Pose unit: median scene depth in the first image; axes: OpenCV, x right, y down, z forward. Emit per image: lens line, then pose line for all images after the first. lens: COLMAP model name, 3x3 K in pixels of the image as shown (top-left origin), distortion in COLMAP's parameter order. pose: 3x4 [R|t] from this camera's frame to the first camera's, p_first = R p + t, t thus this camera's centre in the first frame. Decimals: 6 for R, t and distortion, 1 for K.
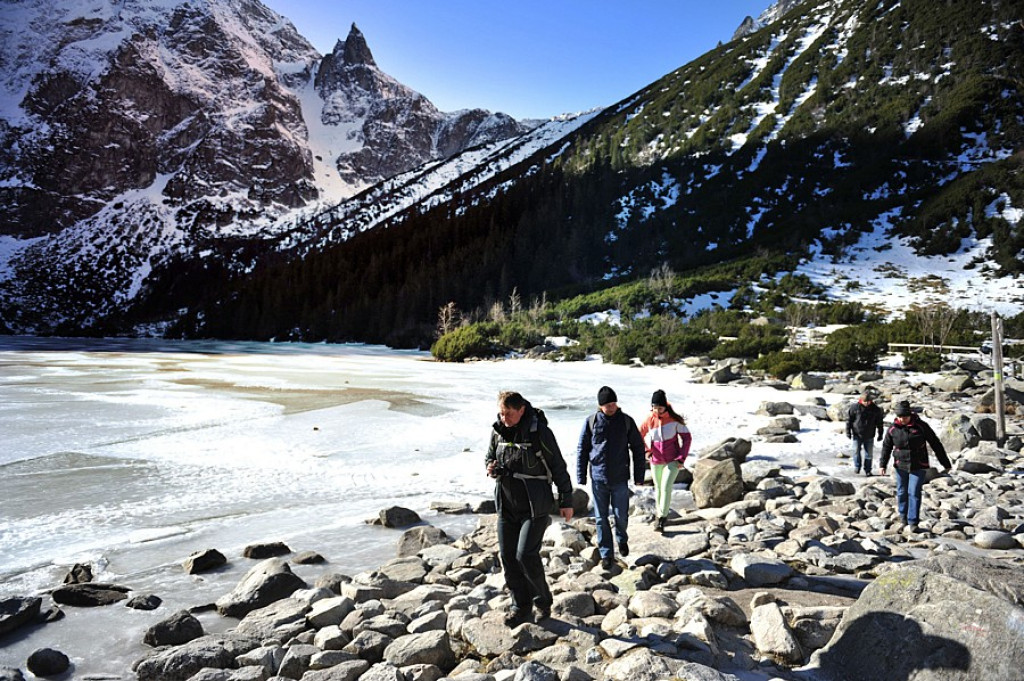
lens RADIAL K [[697.3, 0, 549.3], [0, 697.3, 360.7], [0, 0, 1]] dist [-0.046082, -0.004770]
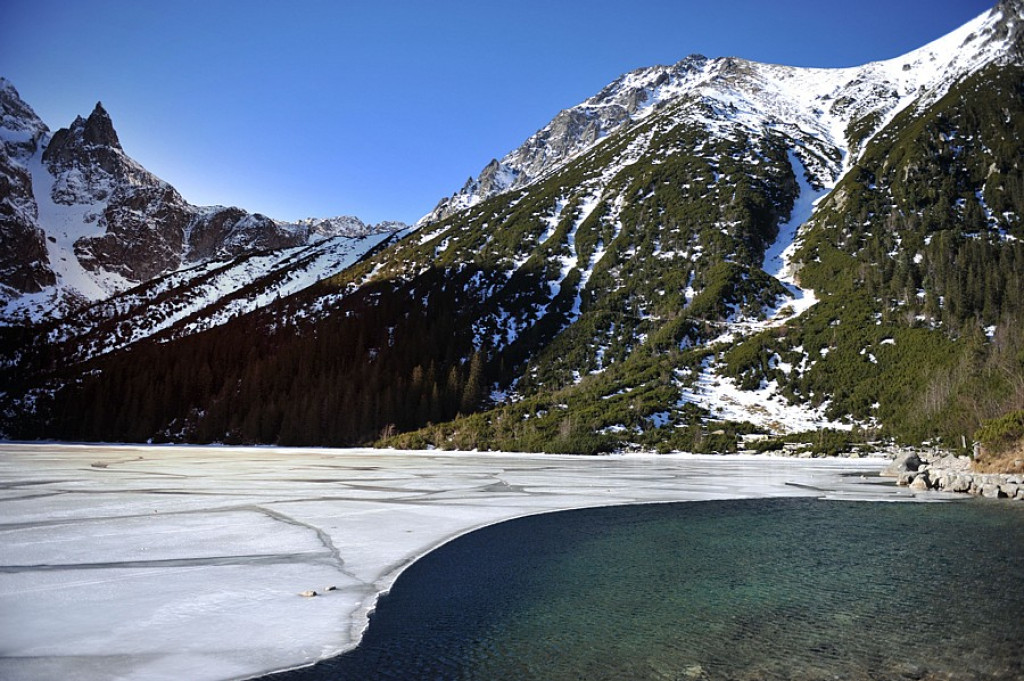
lens RADIAL K [[714.9, 0, 540.0], [0, 714.9, 356.0], [0, 0, 1]] dist [-0.046554, -0.004542]
pose [[0.916120, 0.050661, 0.397691, -0.161187], [0.010685, 0.988546, -0.150544, 0.004084], [-0.400762, 0.142165, 0.905085, -0.098367]]
